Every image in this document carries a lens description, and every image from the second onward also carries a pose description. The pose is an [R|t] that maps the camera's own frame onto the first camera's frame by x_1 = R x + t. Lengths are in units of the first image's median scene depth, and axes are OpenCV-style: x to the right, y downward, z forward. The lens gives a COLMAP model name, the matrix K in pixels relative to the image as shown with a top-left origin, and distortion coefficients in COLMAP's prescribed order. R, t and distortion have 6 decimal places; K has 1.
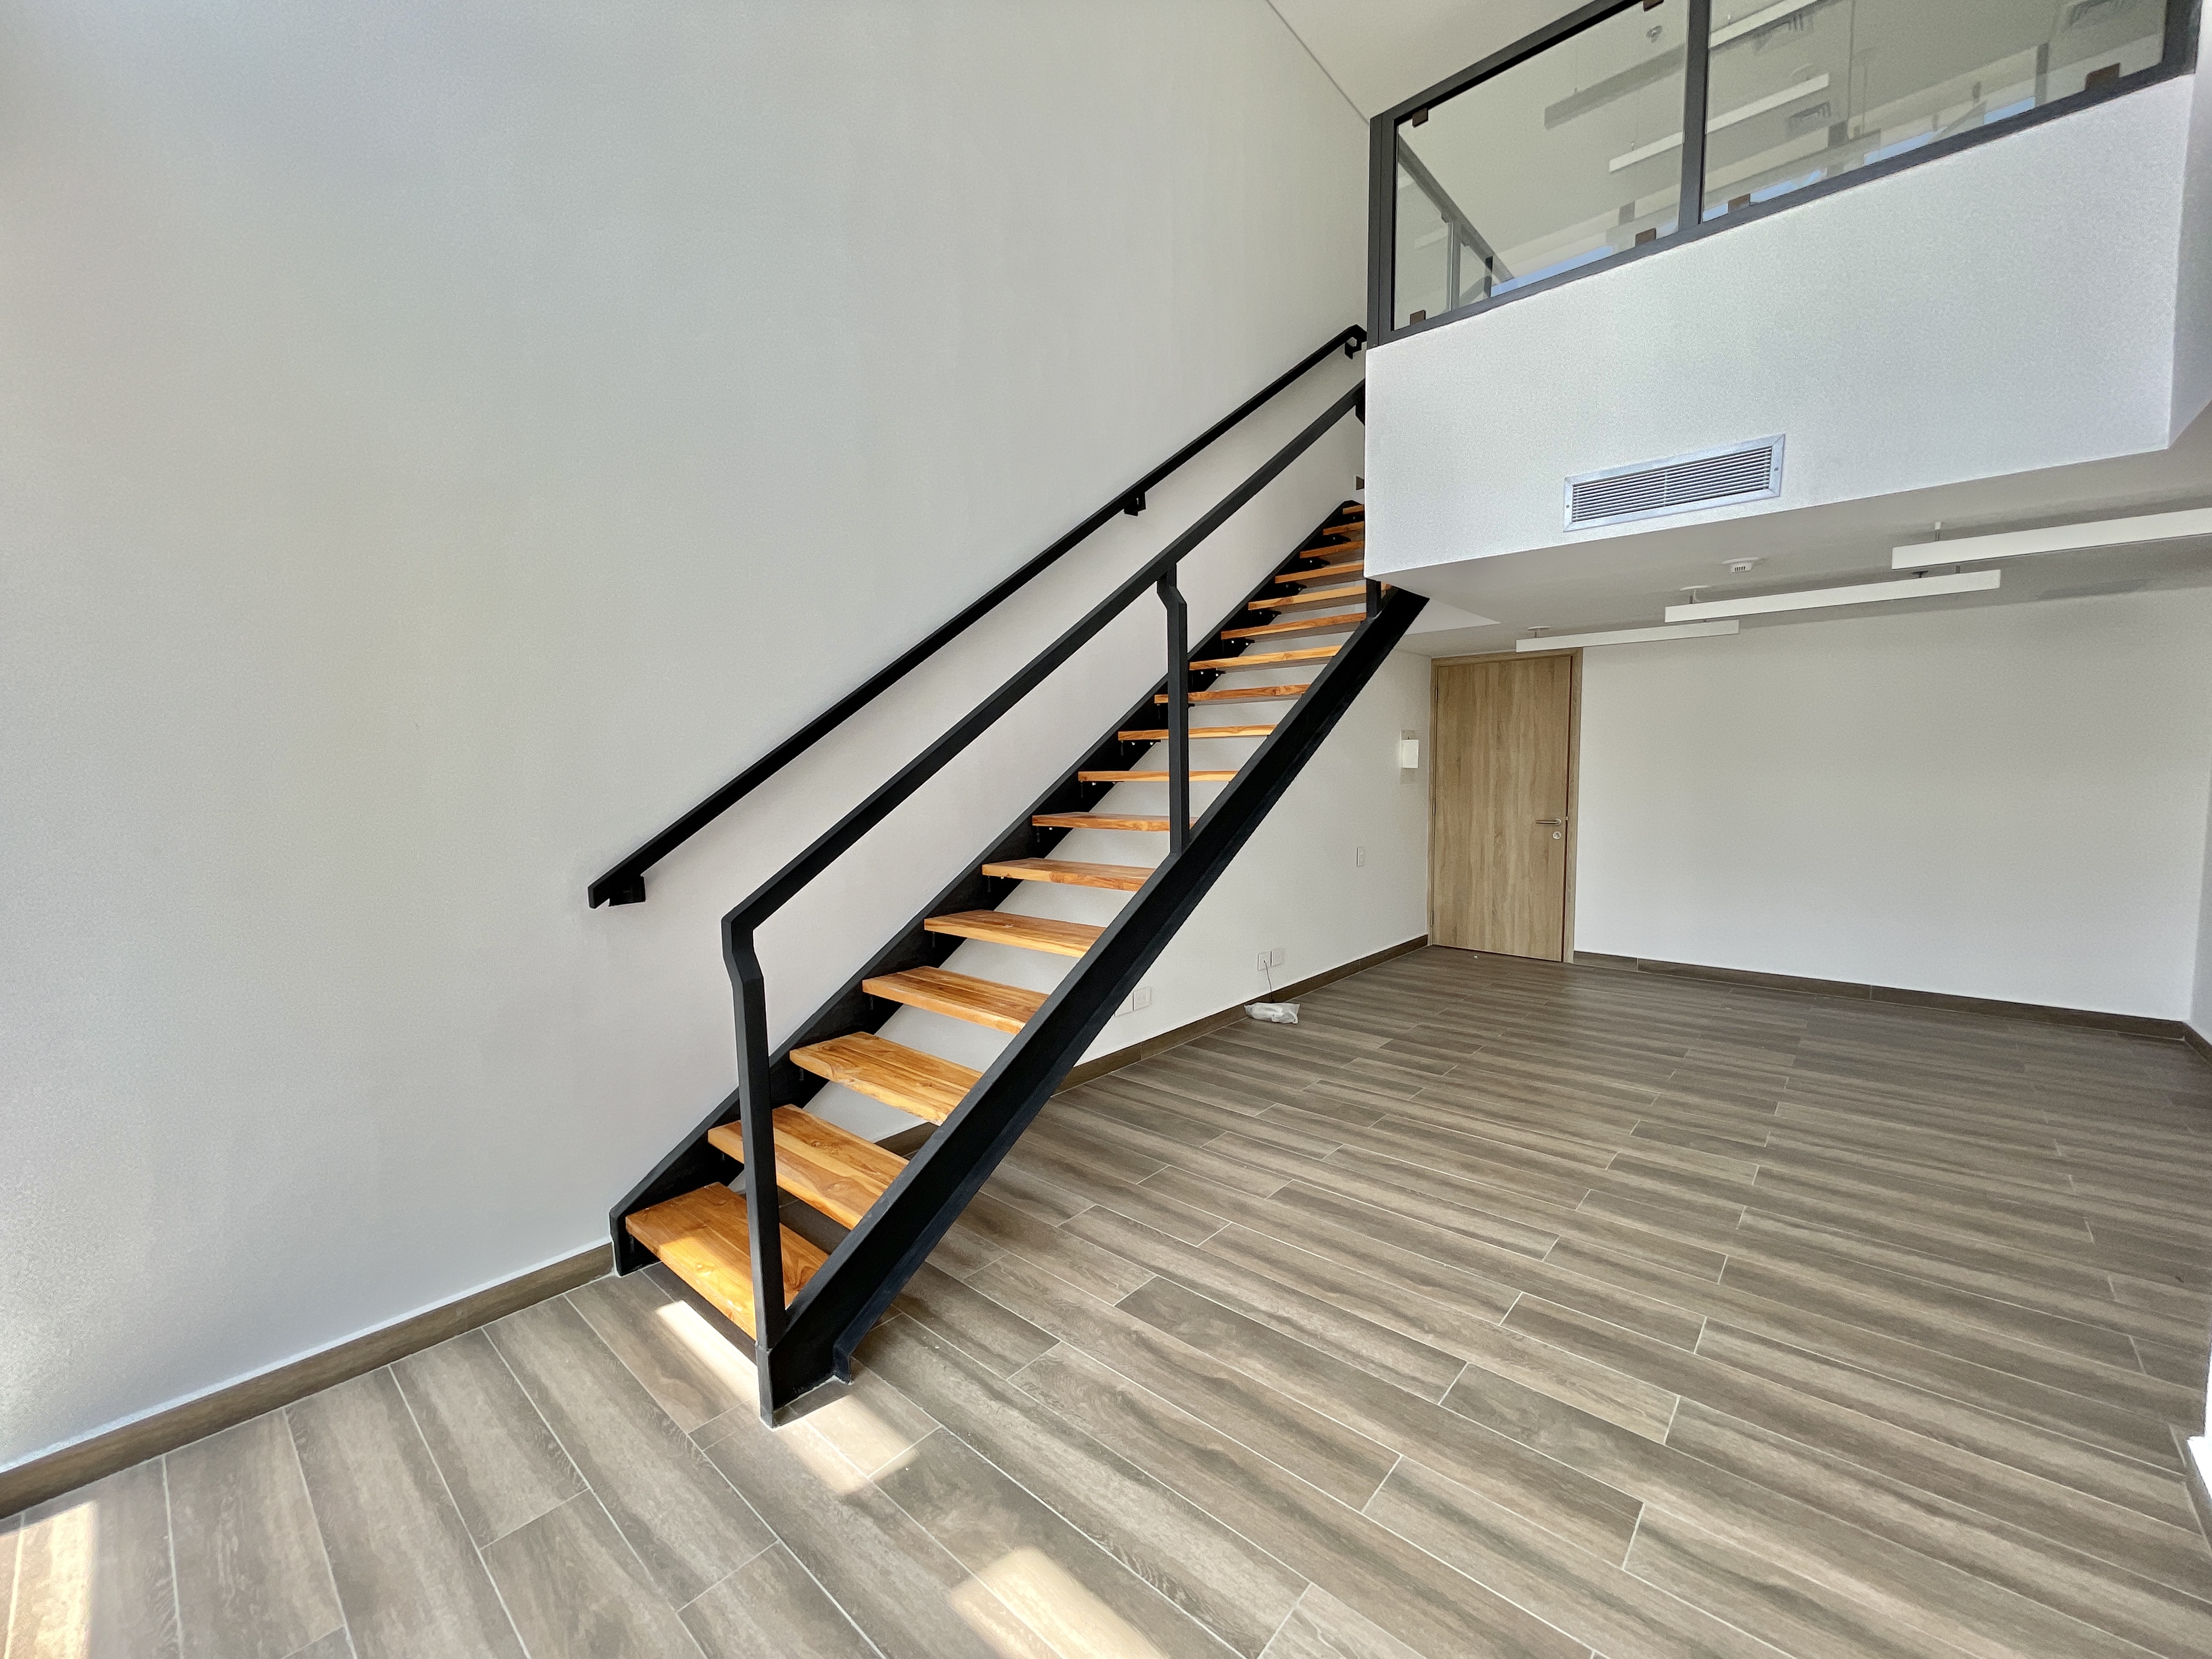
lens RADIAL K [[891.7, 0, 1086.3], [0, 891.7, 834.0], [0, 0, 1]] dist [-0.002030, -0.000126]
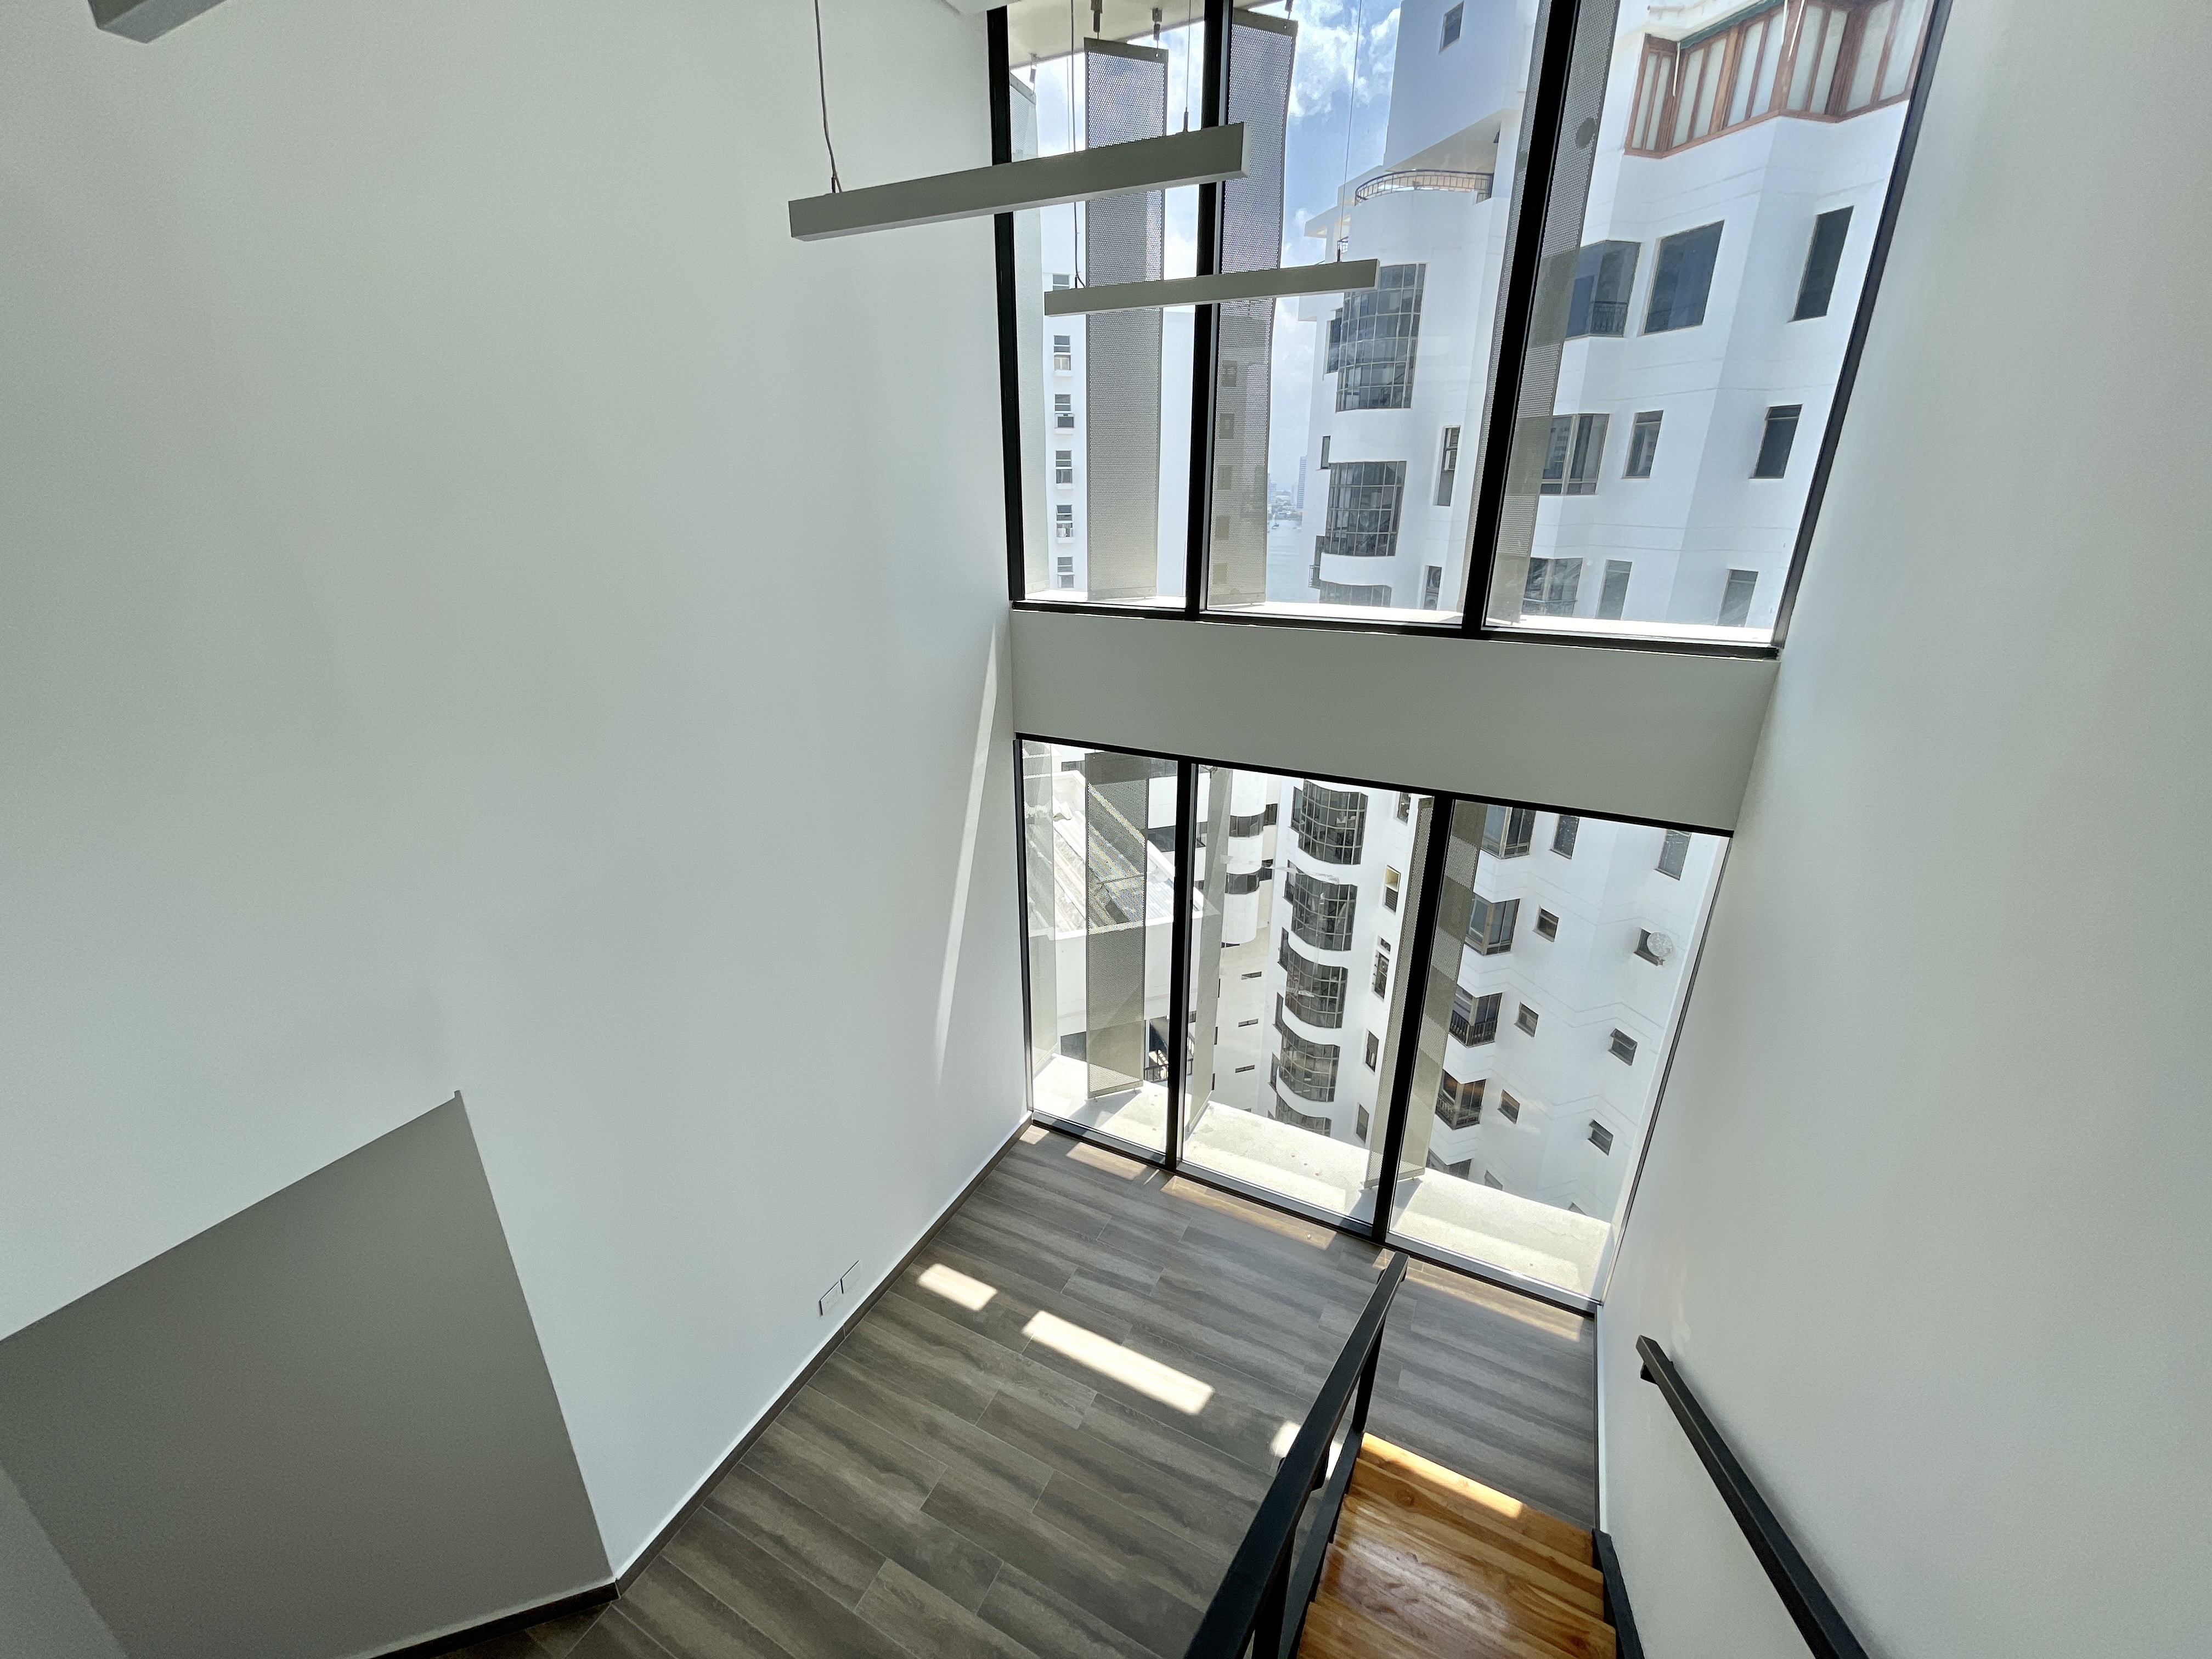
lens RADIAL K [[894.0, 0, 1087.3], [0, 894.0, 836.1], [0, 0, 1]] dist [-0.008622, 0.000208]
pose [[-0.967194, 0.111751, -0.228138, 0.331616], [-0.000045, 0.897972, 0.440052, -0.934059], [0.254038, 0.425626, -0.868509, 1.343478]]
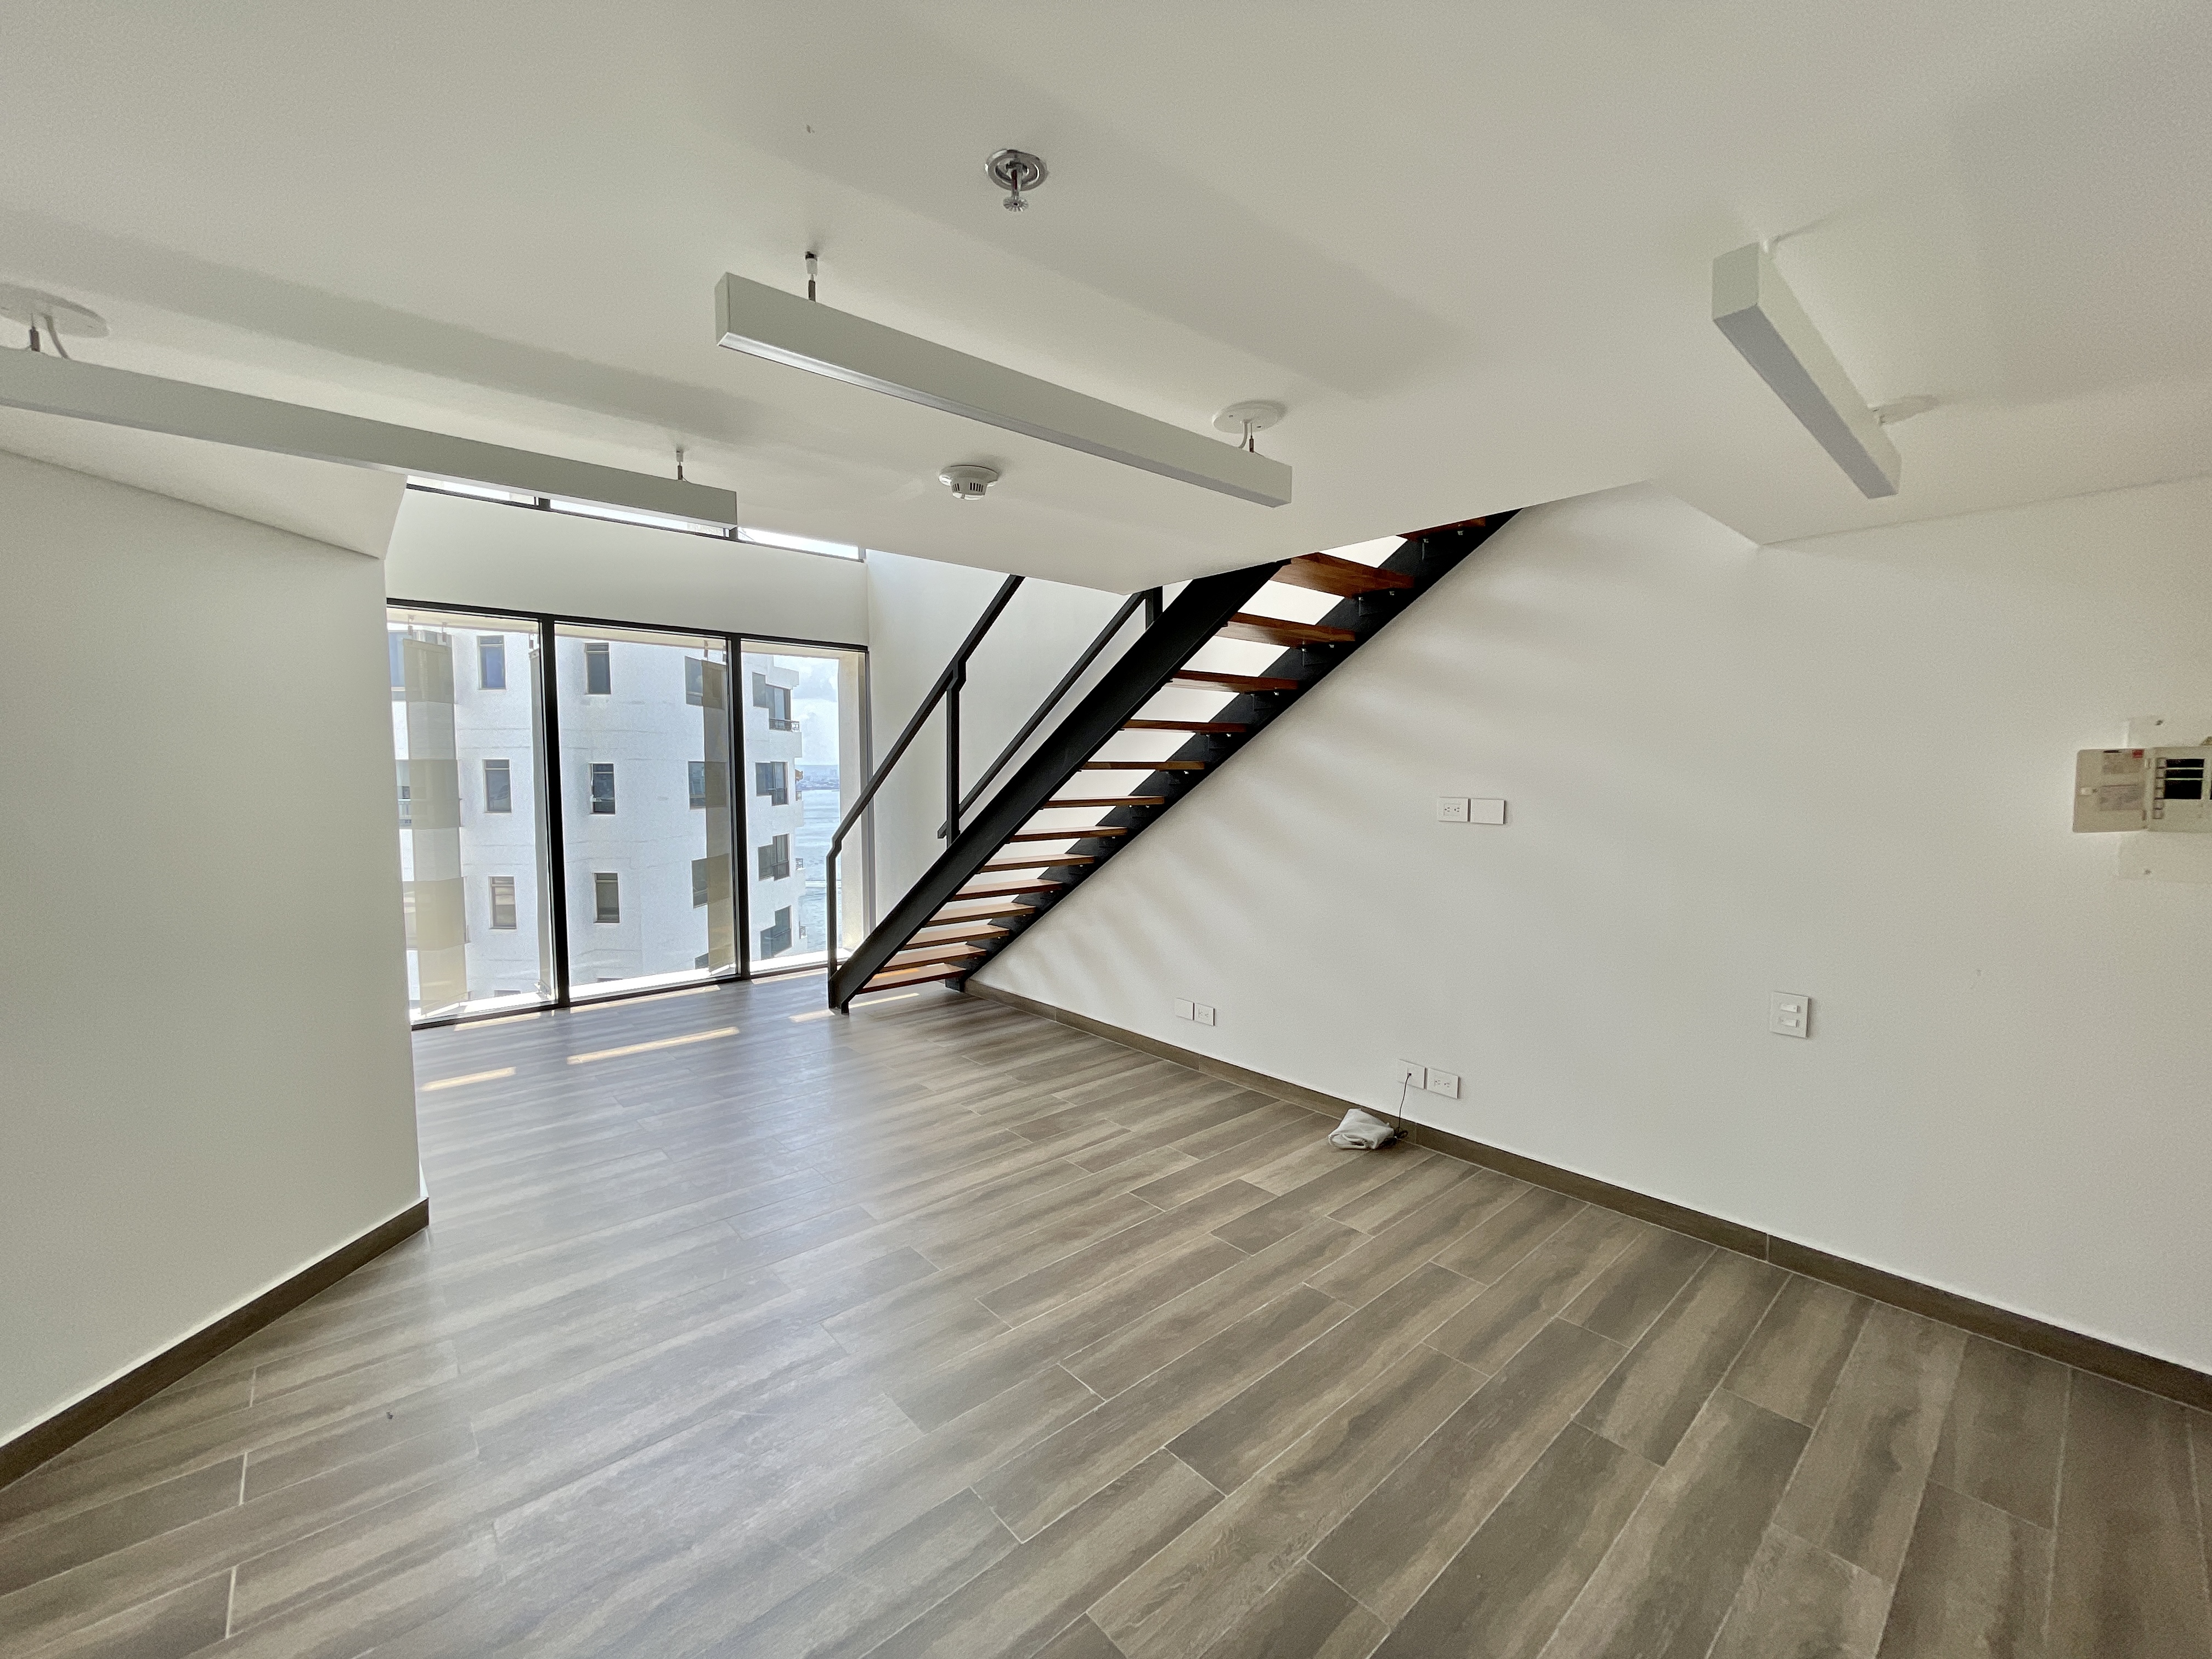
lens RADIAL K [[891.7, 0, 1086.3], [0, 891.7, 834.0], [0, 0, 1]] dist [-0.002030, -0.000126]
pose [[-0.123709, 0.082683, -0.988868, 1.680718], [-0.072689, 0.993090, 0.092129, -0.172522], [0.989653, 0.083277, -0.116844, 1.479069]]
